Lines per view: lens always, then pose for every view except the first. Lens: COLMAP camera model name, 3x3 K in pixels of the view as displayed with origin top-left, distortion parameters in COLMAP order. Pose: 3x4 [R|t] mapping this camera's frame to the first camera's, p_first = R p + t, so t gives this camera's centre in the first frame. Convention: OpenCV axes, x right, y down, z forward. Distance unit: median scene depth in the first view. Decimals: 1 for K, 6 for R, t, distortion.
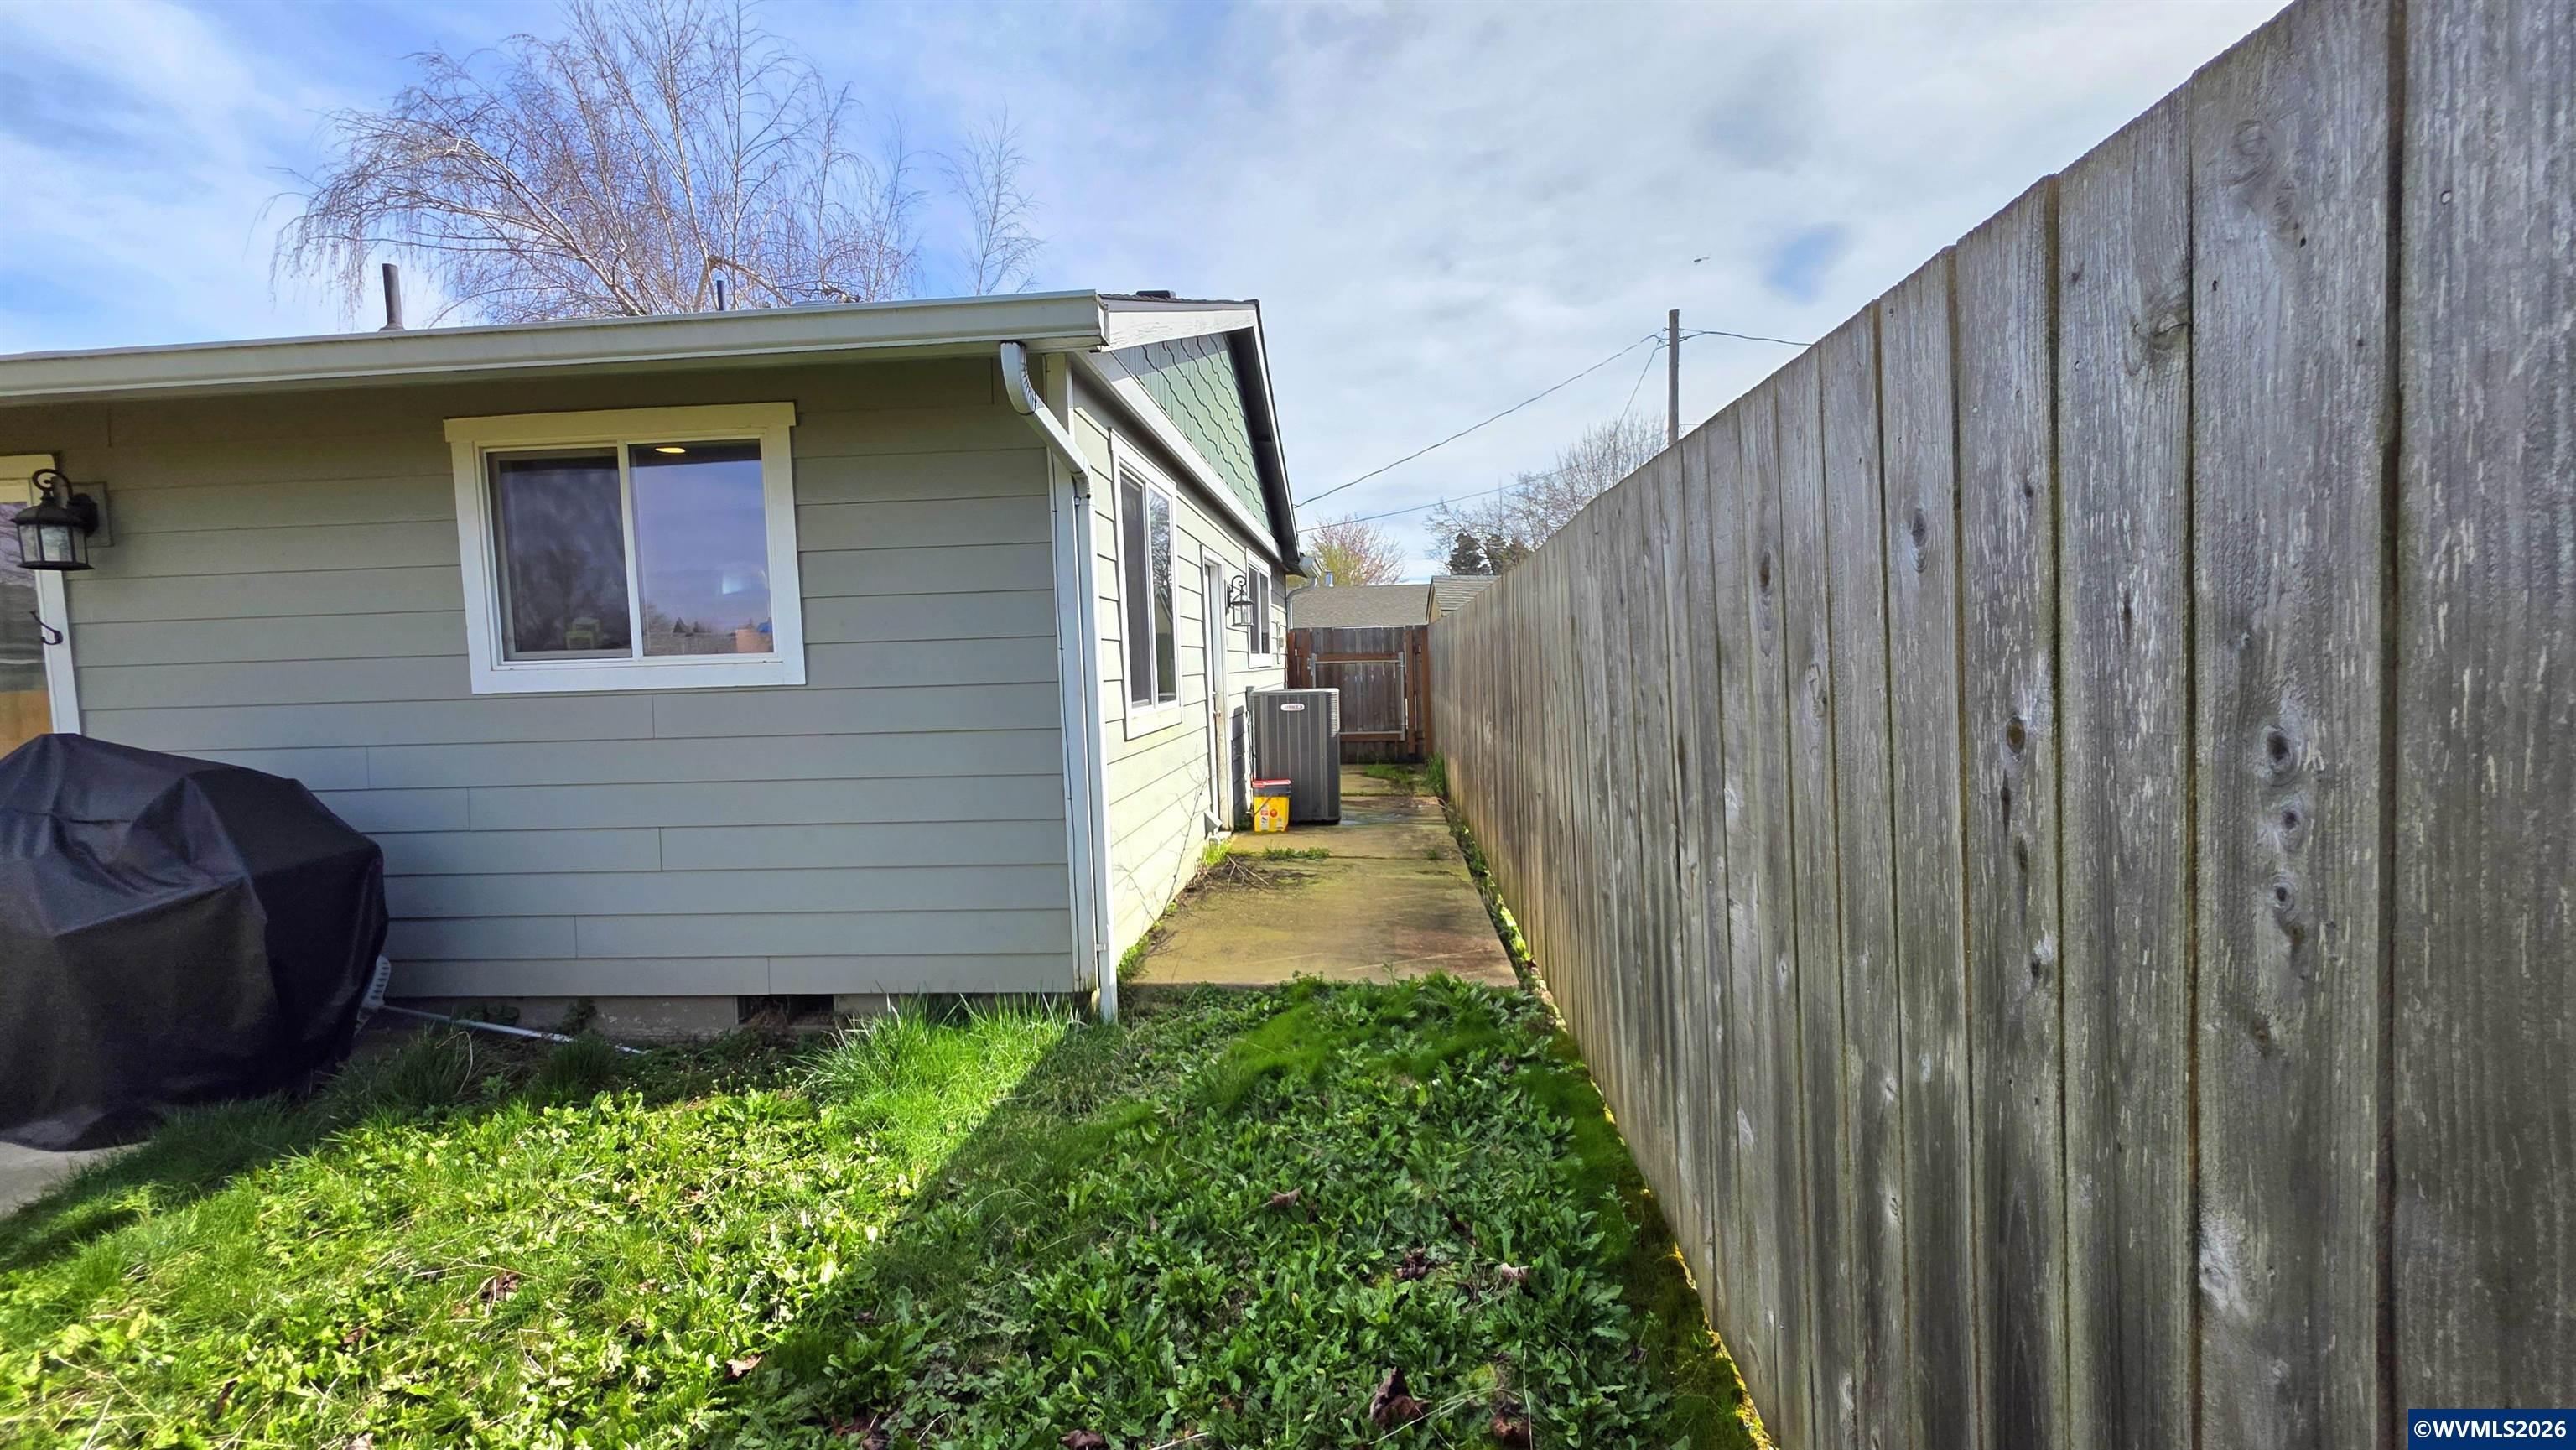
lens RADIAL K [[1031.4, 0, 1305.0], [0, 1031.4, 723.3], [0, 0, 1]] dist [0.002563, 0.000255]
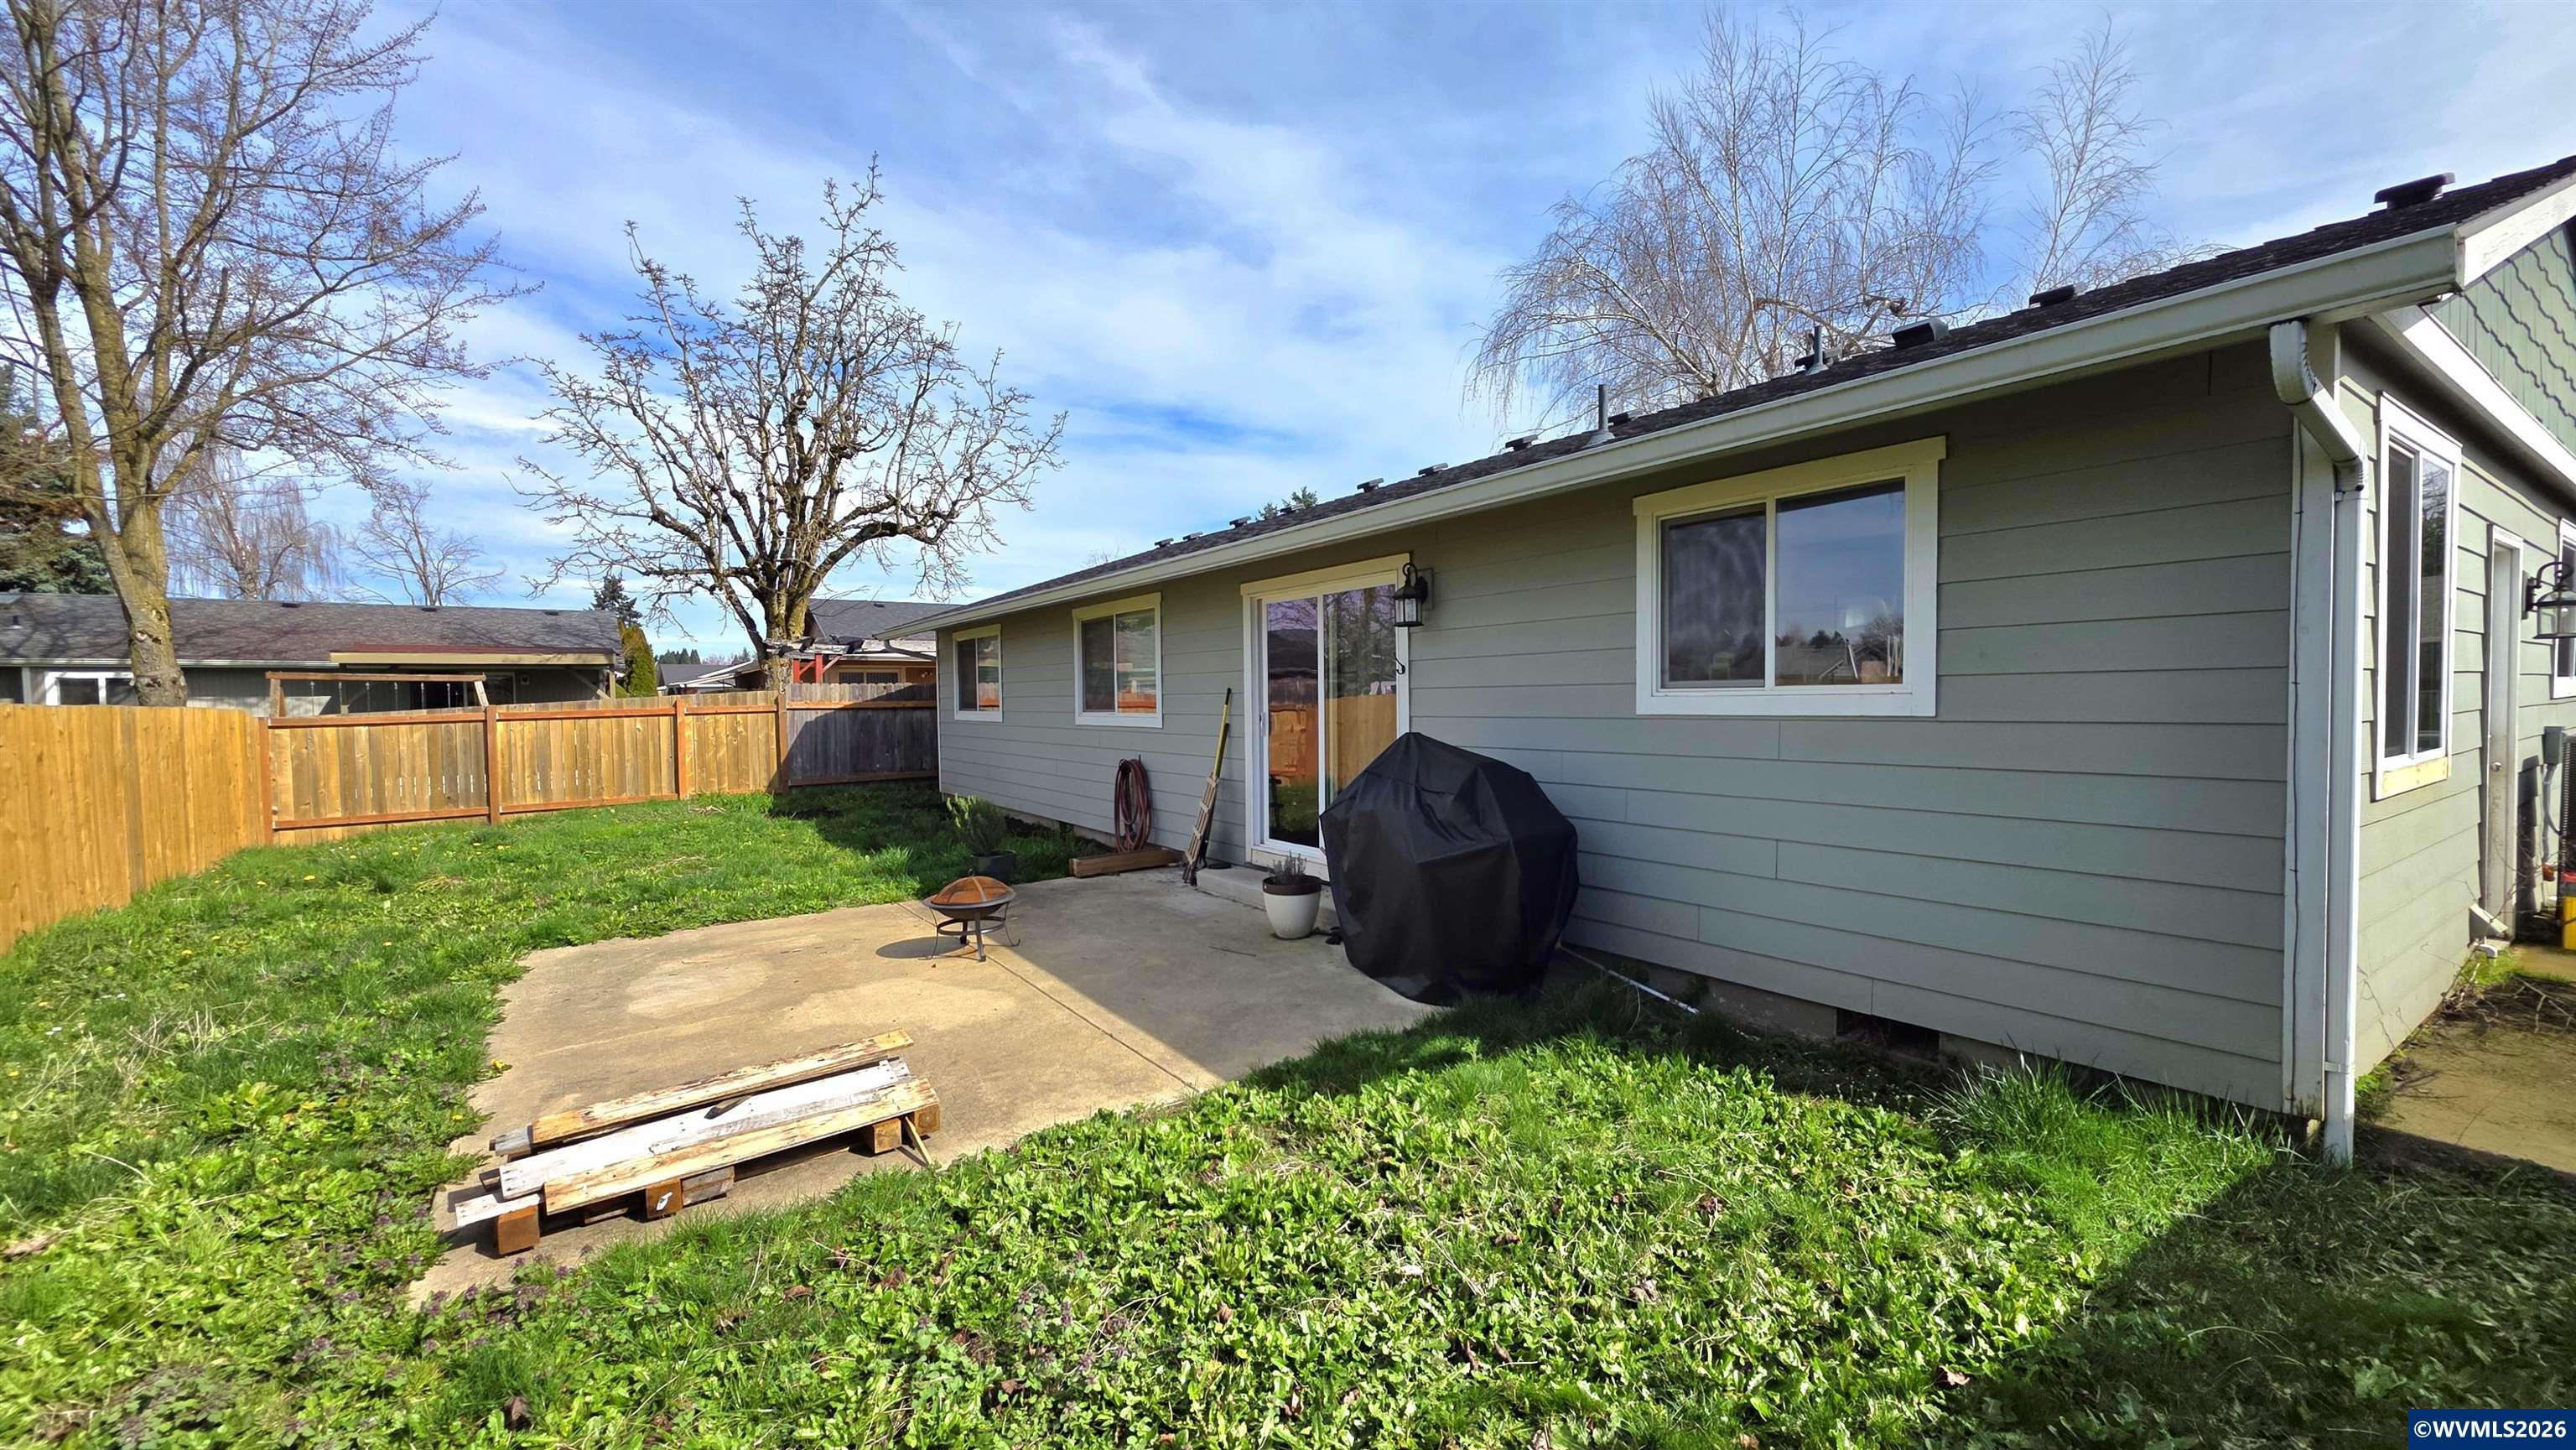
lens RADIAL K [[1031.4, 0, 1292.4], [0, 1031.4, 727.5], [0, 0, 1]] dist [0.002563, 0.000255]
pose [[0.625048, 0.043569, -0.779369, -0.097622], [-0.050703, 0.998599, 0.015161, -0.010971], [0.778938, 0.030040, 0.626381, -0.112439]]
